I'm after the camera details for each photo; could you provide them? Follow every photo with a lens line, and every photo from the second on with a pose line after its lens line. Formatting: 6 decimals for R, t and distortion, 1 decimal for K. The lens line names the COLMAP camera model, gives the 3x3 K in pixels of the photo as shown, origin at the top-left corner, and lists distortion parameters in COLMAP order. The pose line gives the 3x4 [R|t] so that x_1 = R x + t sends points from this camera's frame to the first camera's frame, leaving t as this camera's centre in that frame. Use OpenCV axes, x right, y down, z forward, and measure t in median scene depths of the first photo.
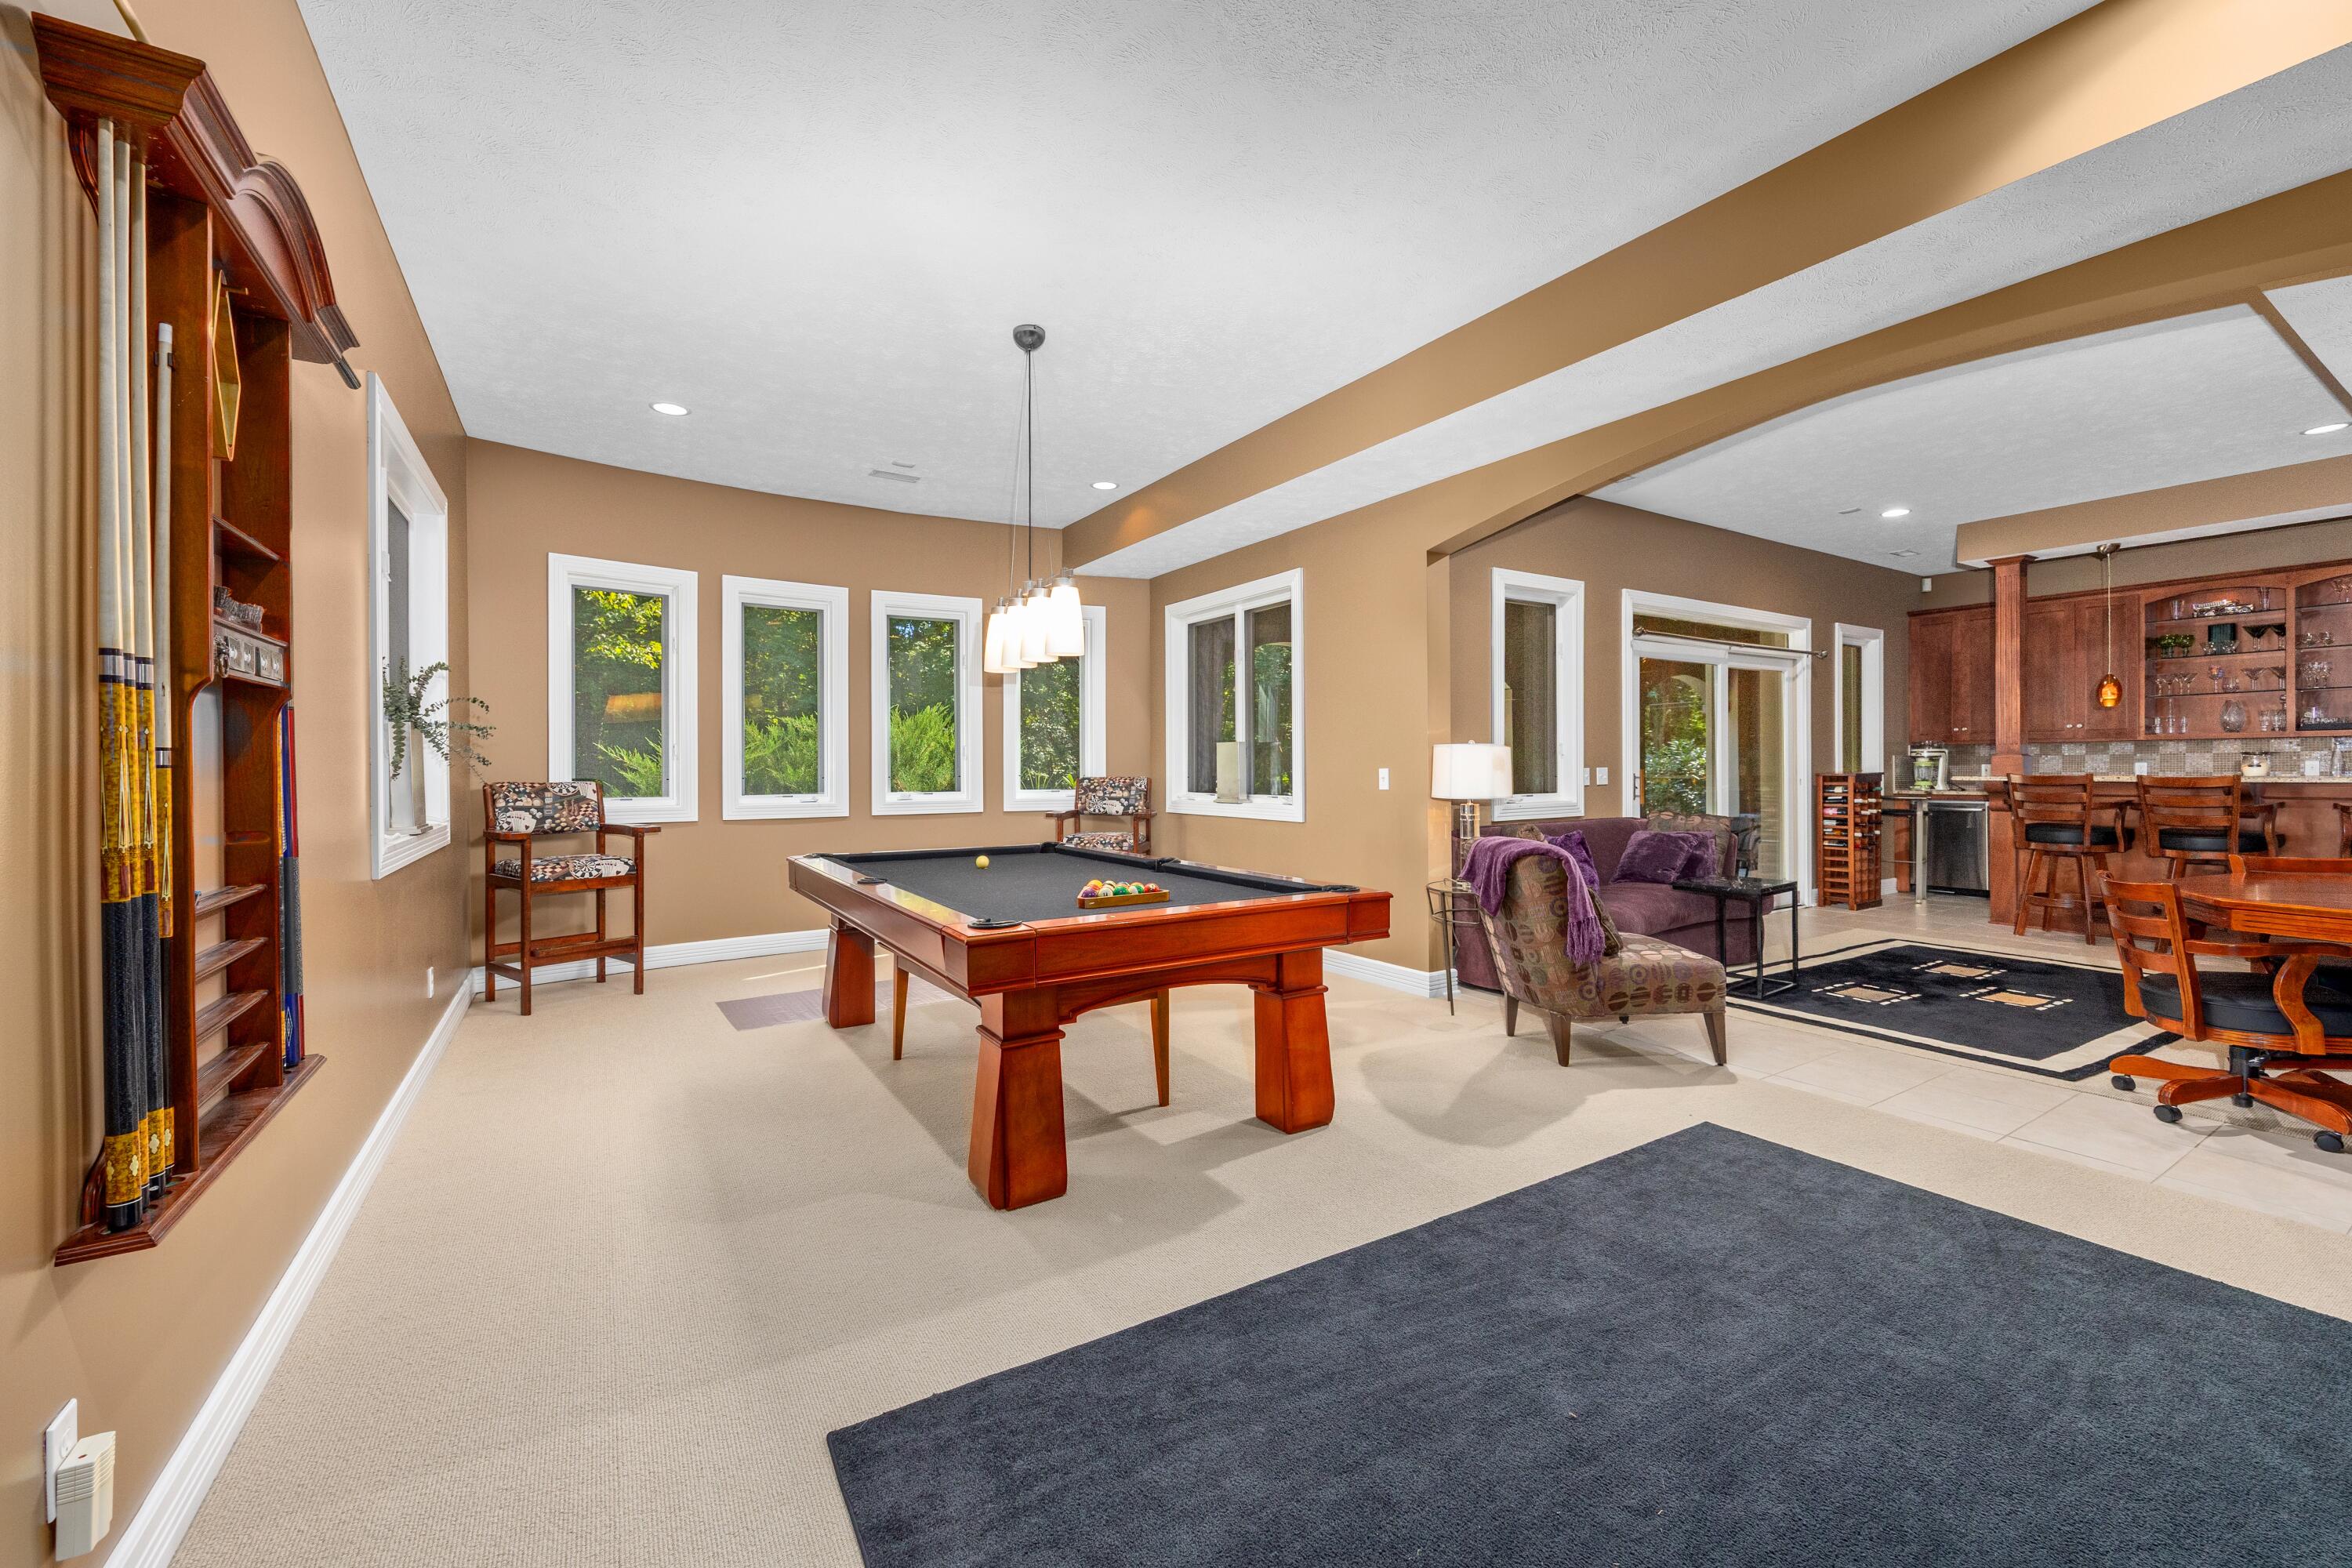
lens RADIAL K [[941.9, 0, 1175.3], [0, 941.9, 767.8], [0, 0, 1]] dist [-0.005655, 0.000692]
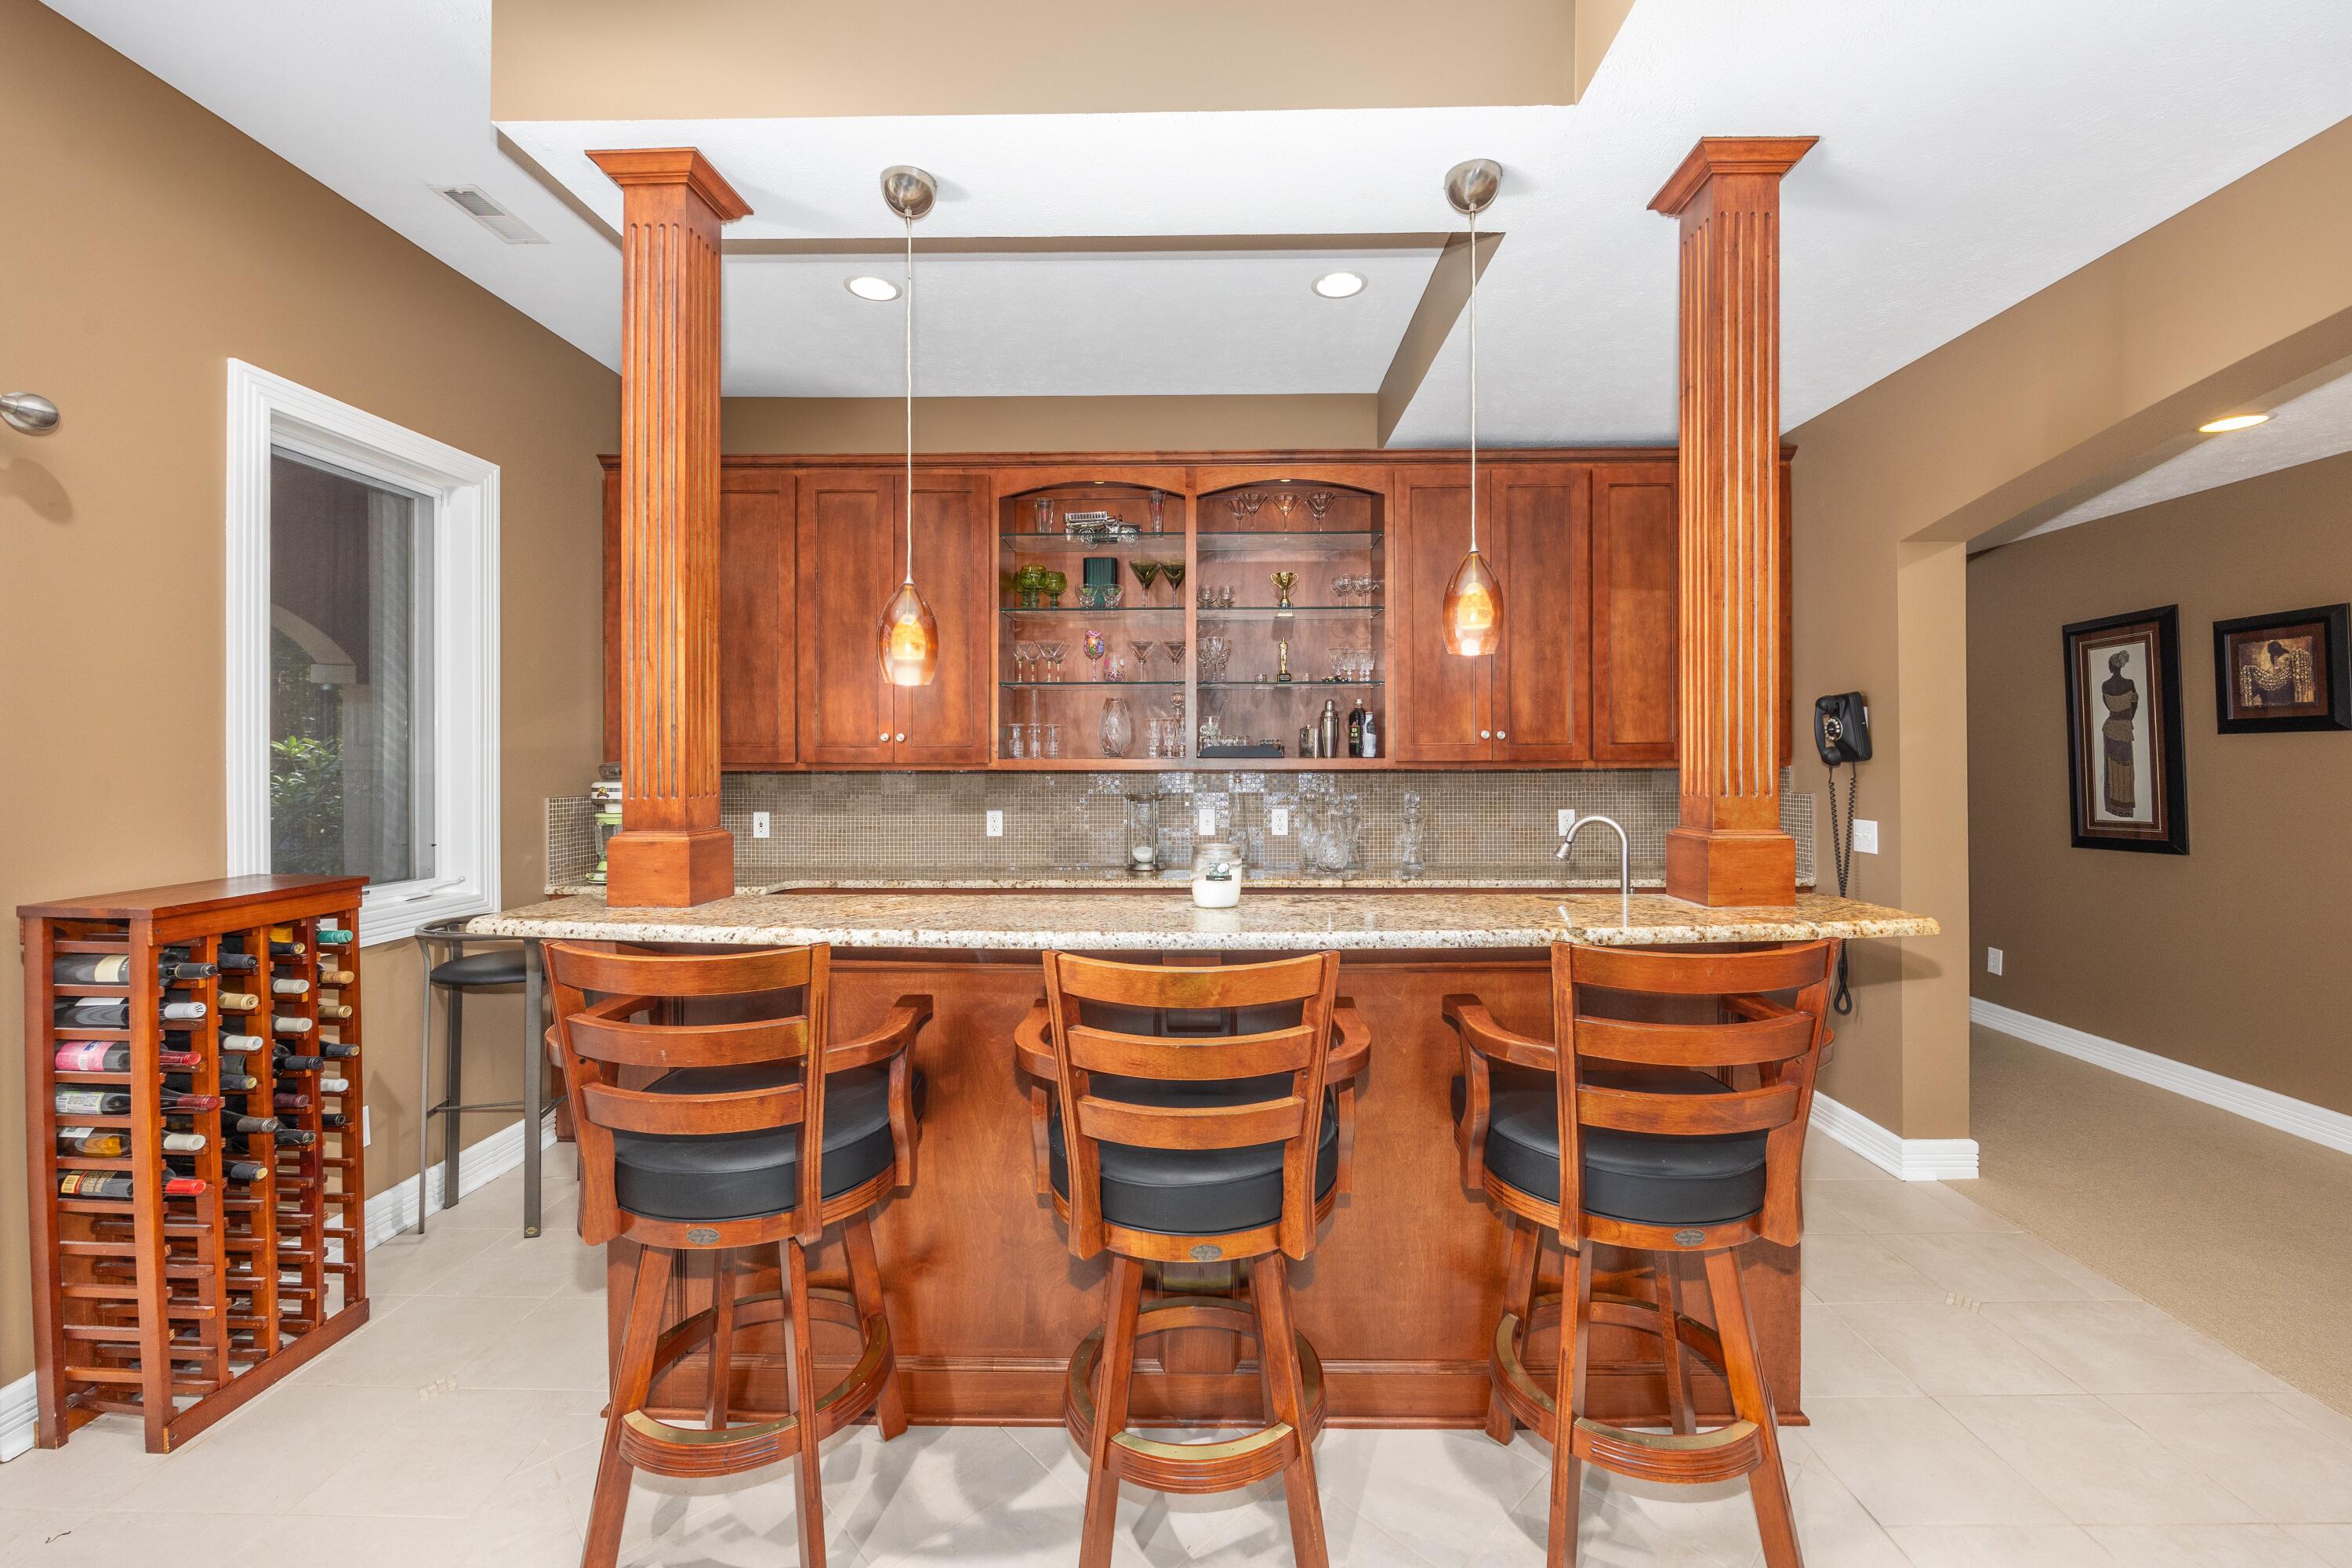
lens RADIAL K [[941.9, 0, 1185.4], [0, 941.9, 759.2], [0, 0, 1]] dist [-0.005655, 0.000692]
pose [[0.546432, 0.007698, 0.837468, 0.747616], [-0.001549, 0.999965, -0.008182, -0.034936], [-0.837502, 0.003174, 0.546425, 0.718146]]
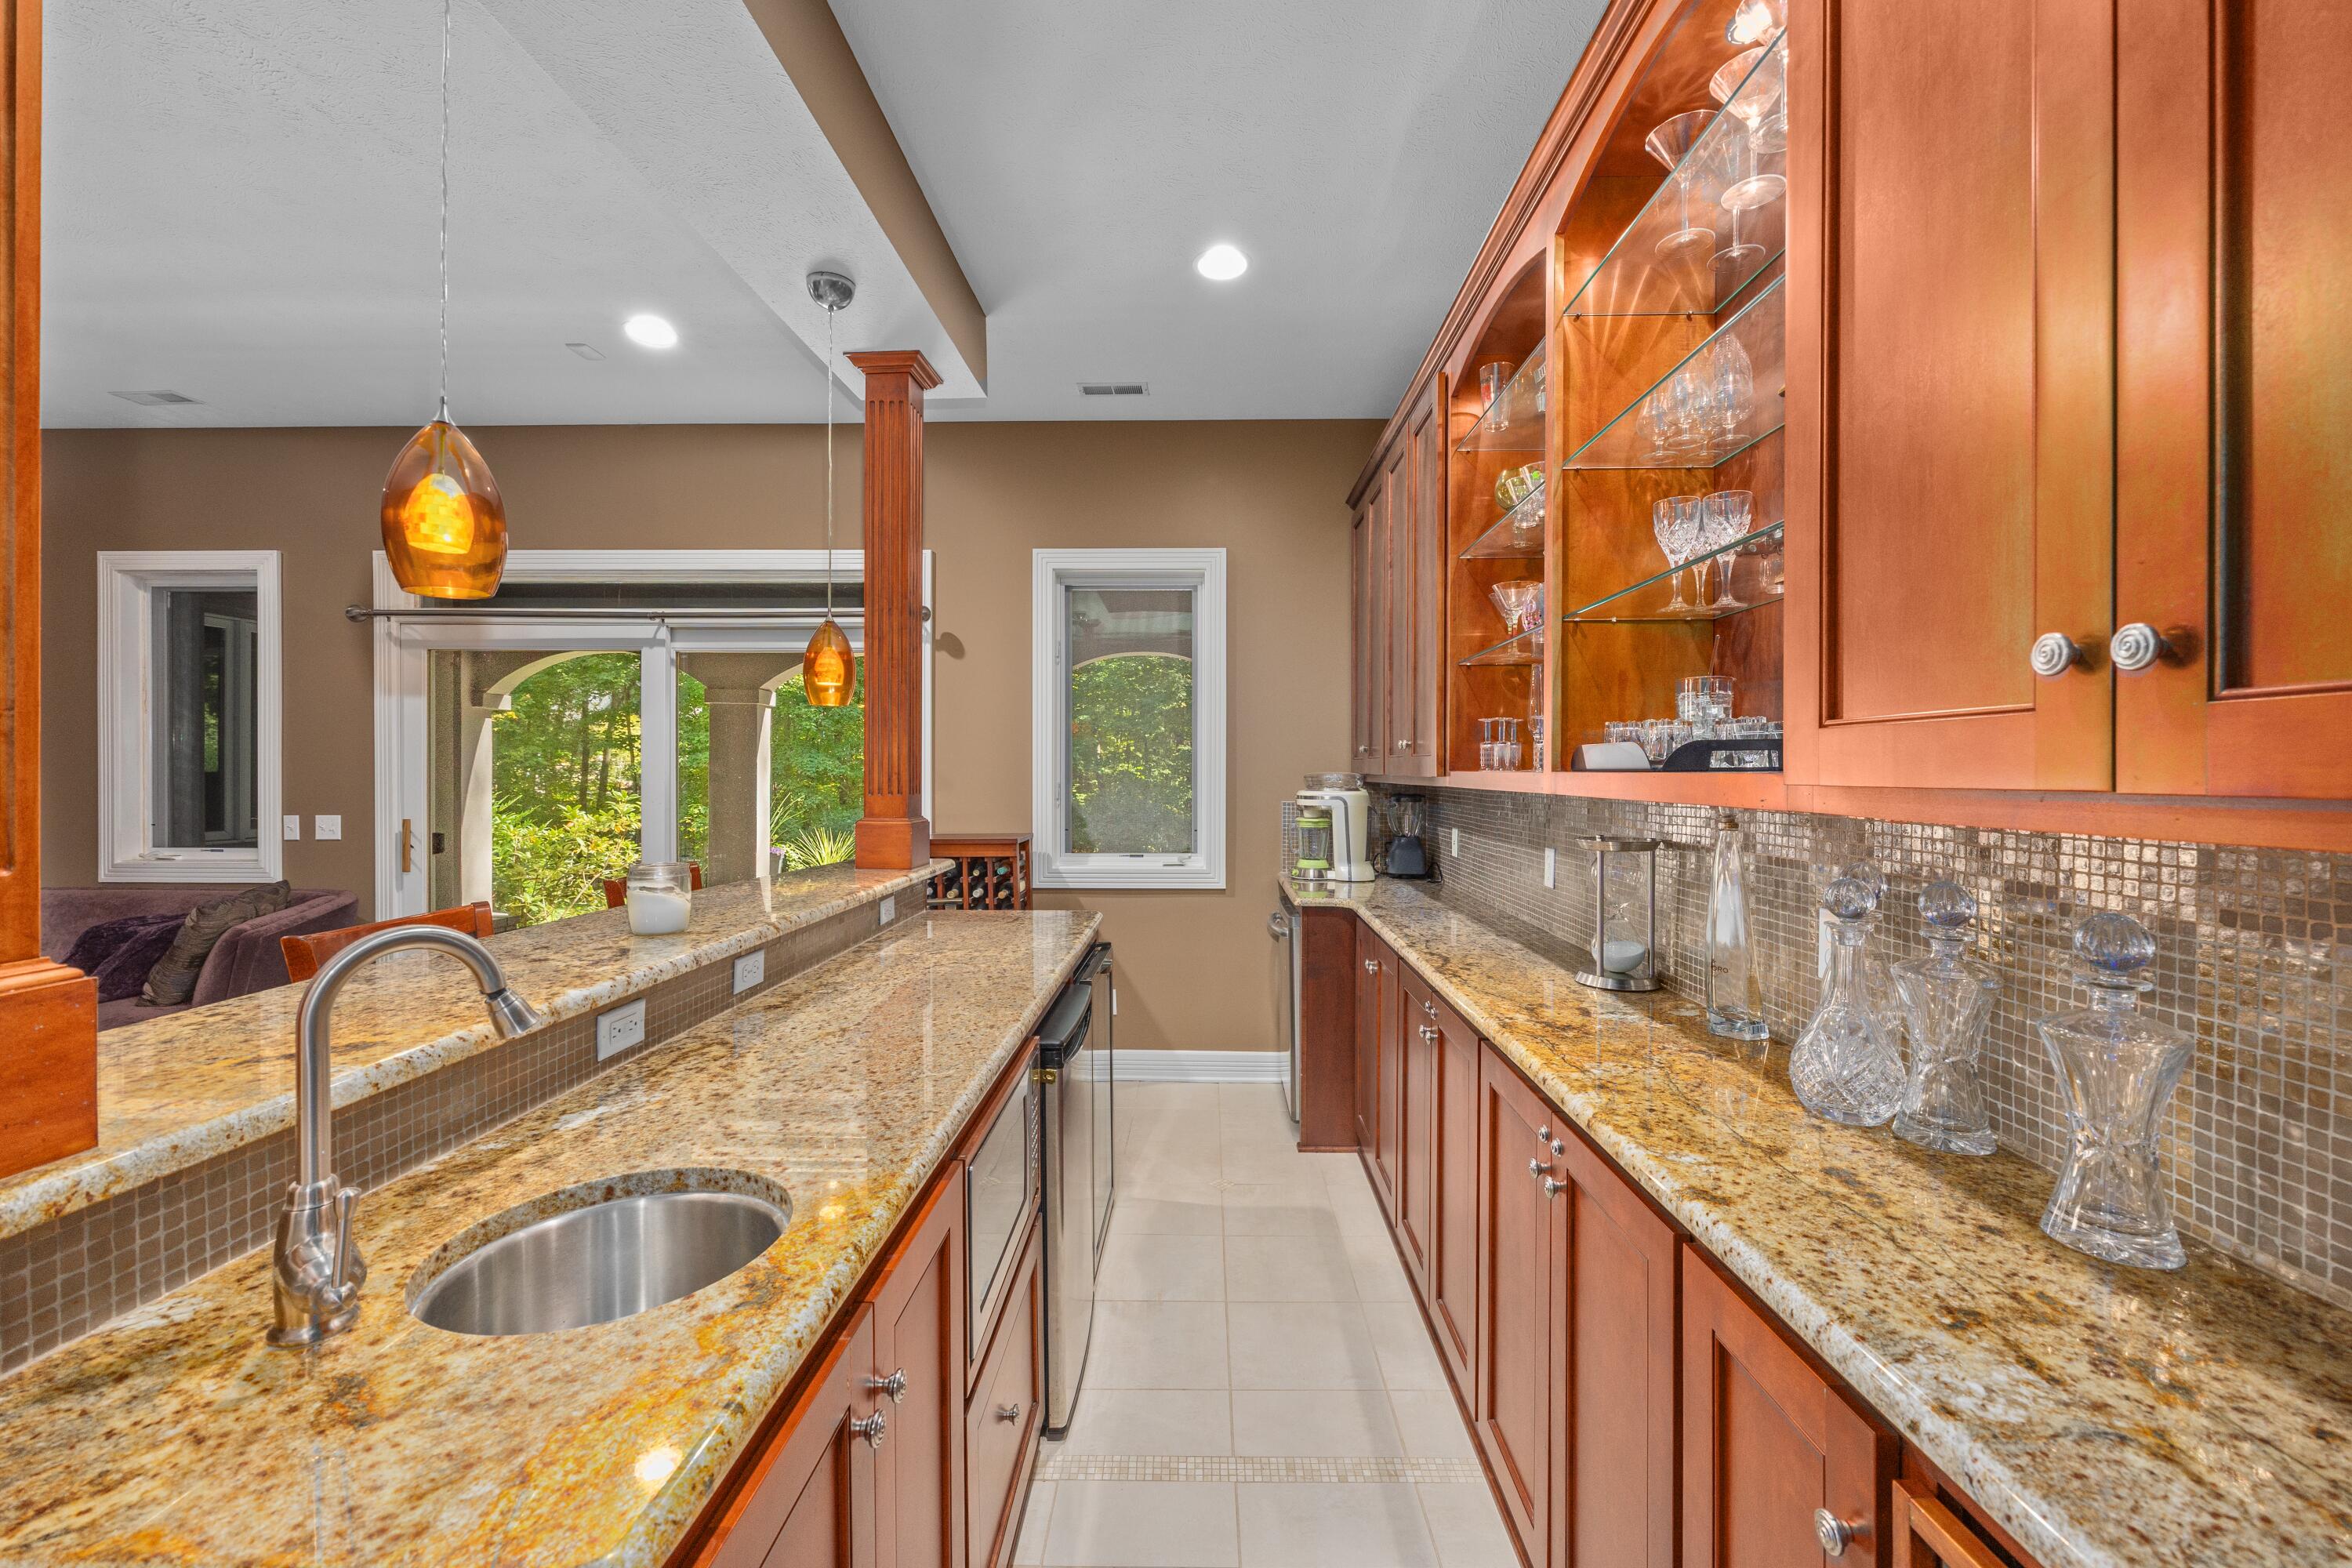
lens RADIAL K [[941.9, 0, 1174.8], [0, 941.9, 776.1], [0, 0, 1]] dist [-0.005655, 0.000692]
pose [[0.832980, 0.014582, -0.553110, 1.278195], [-0.011284, 0.999892, 0.009367, -0.039944], [0.553188, -0.001561, 0.833055, 0.728588]]
